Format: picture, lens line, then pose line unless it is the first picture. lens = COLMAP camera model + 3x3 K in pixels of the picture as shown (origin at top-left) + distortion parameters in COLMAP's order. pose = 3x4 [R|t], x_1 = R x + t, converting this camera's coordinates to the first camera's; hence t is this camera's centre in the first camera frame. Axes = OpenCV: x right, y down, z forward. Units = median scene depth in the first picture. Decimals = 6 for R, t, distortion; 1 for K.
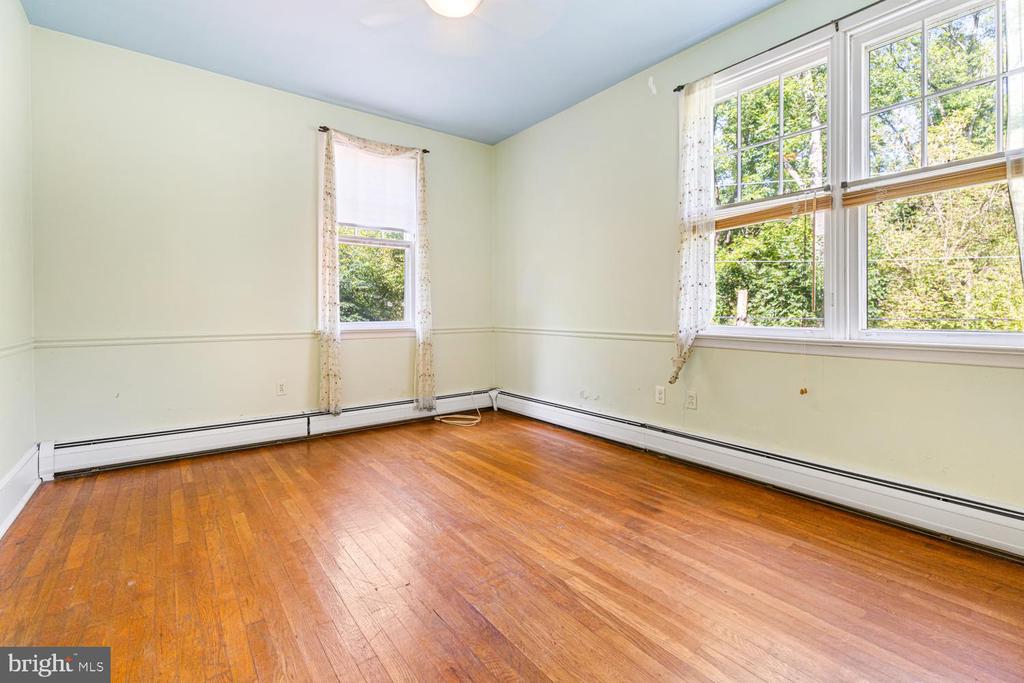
lens RADIAL K [[462.2, 0, 519.0], [0, 462.2, 311.3], [0, 0, 1]] dist [-0.000574, -0.000386]
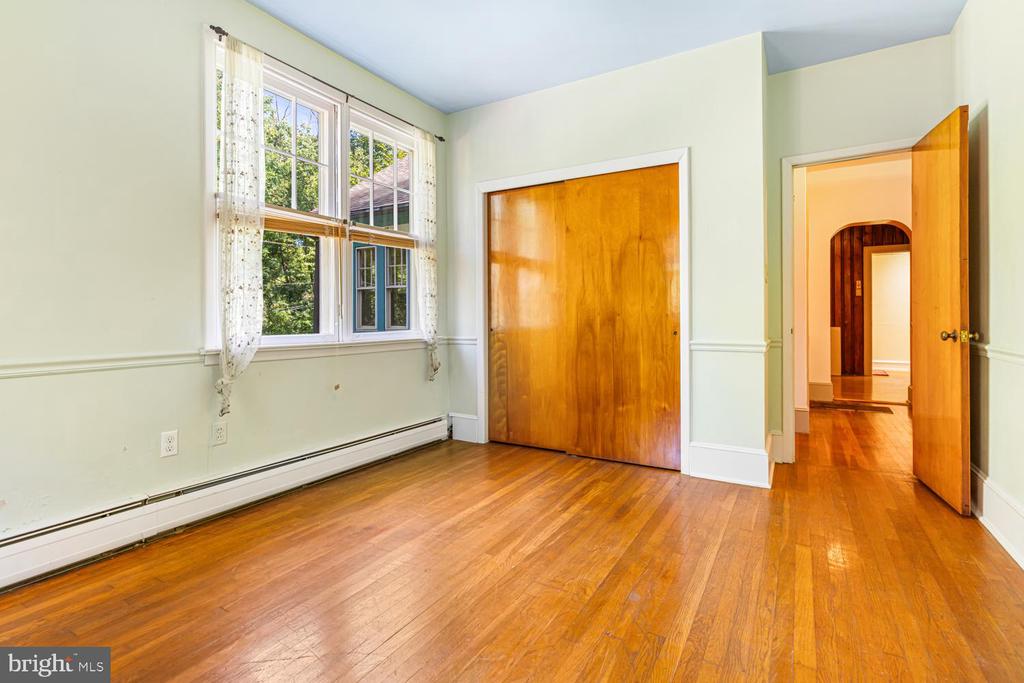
lens RADIAL K [[495.1, 0, 504.1], [0, 495.1, 316.8], [0, 0, 1]] dist [-0.006425, -0.002195]
pose [[-0.364046, 0.010315, 0.931324, -0.779608], [0.008097, 0.999936, -0.007910, 0.006466], [-0.931346, 0.004661, -0.364106, 1.143977]]
